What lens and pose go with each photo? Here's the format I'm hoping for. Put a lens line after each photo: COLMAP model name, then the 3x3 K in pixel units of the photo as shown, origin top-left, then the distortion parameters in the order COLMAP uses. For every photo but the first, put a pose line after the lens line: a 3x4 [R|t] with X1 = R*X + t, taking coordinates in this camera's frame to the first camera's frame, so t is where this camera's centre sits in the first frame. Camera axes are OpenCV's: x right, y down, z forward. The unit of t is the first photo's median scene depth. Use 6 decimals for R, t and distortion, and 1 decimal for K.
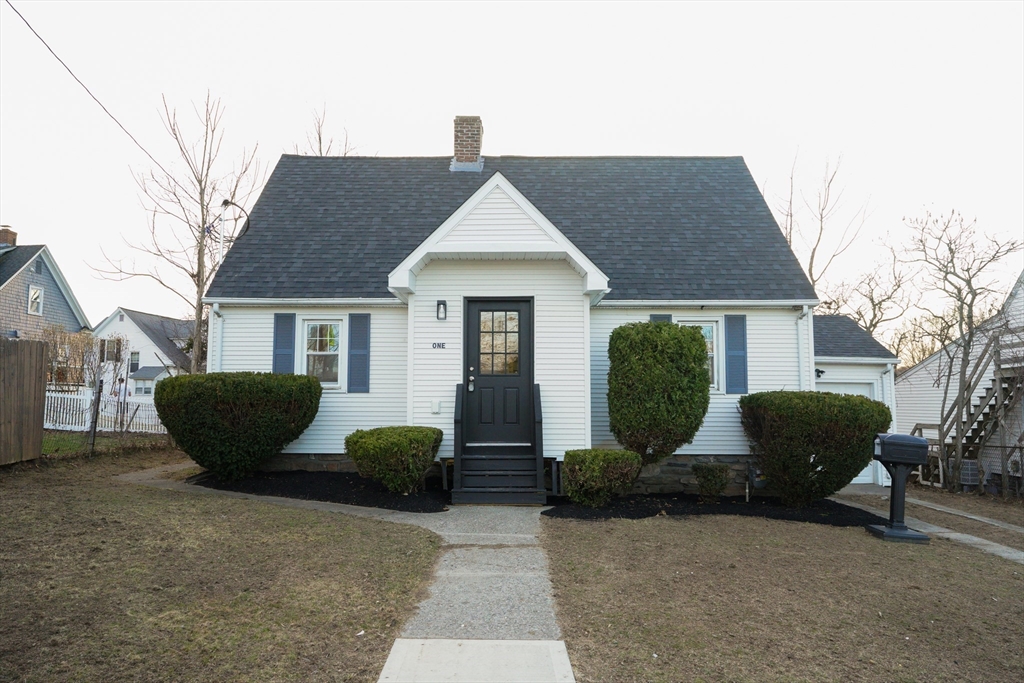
lens RADIAL K [[699.5, 0, 511.9], [0, 699.5, 351.5], [0, 0, 1]] dist [-0.010849, -0.000551]
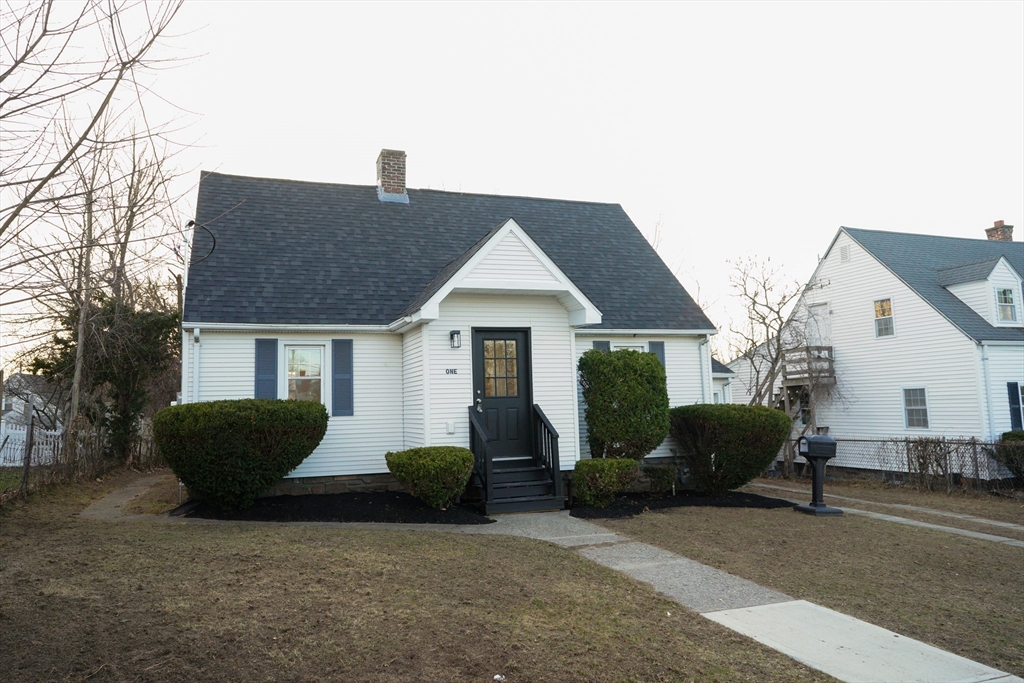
lens RADIAL K [[678.1, 0, 512.0], [0, 678.1, 341.5], [0, 0, 1]] dist [-0.019693, 0.001669]
pose [[0.946093, 0.003408, 0.323877, -0.308064], [0.006133, 0.999577, -0.028434, -0.021011], [-0.323837, 0.028887, 0.945672, -0.032015]]
